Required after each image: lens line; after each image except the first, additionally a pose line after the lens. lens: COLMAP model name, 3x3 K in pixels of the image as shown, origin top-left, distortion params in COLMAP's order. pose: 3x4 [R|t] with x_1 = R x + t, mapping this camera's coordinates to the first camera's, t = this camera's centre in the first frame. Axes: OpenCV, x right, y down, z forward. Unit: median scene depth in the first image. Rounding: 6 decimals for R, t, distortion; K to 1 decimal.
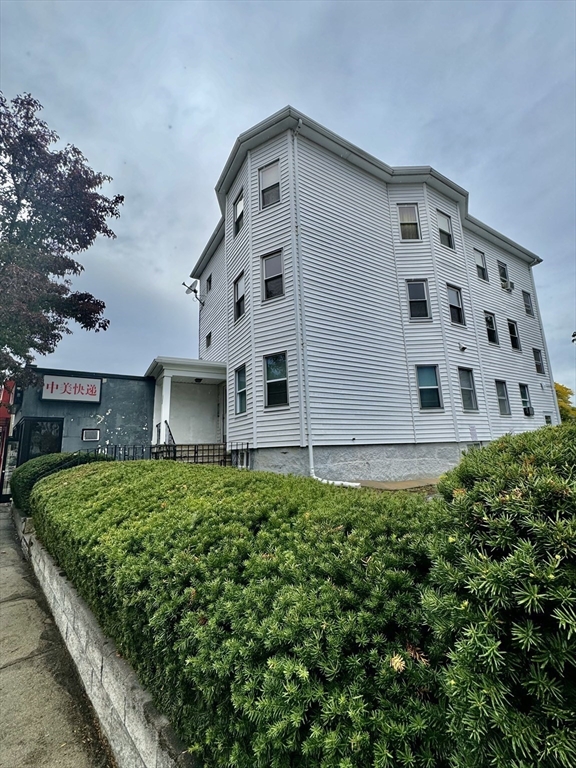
lens RADIAL K [[304.8, 0, 287.7], [0, 304.8, 388.8], [0, 0, 1]] dist [-0.003478, 0.000255]
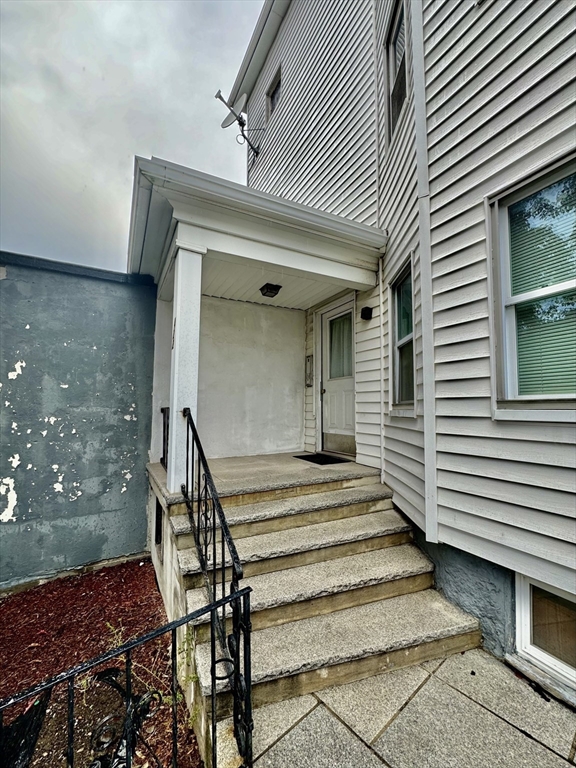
lens RADIAL K [[317.0, 0, 288.6], [0, 317.0, 391.4], [0, 0, 1]] dist [-0.003865, -0.000076]
pose [[0.997175, 0.038307, -0.064608, -0.267506], [-0.028497, 0.988808, 0.146444, 0.040344], [0.069494, -0.144189, 0.987107, 0.671055]]
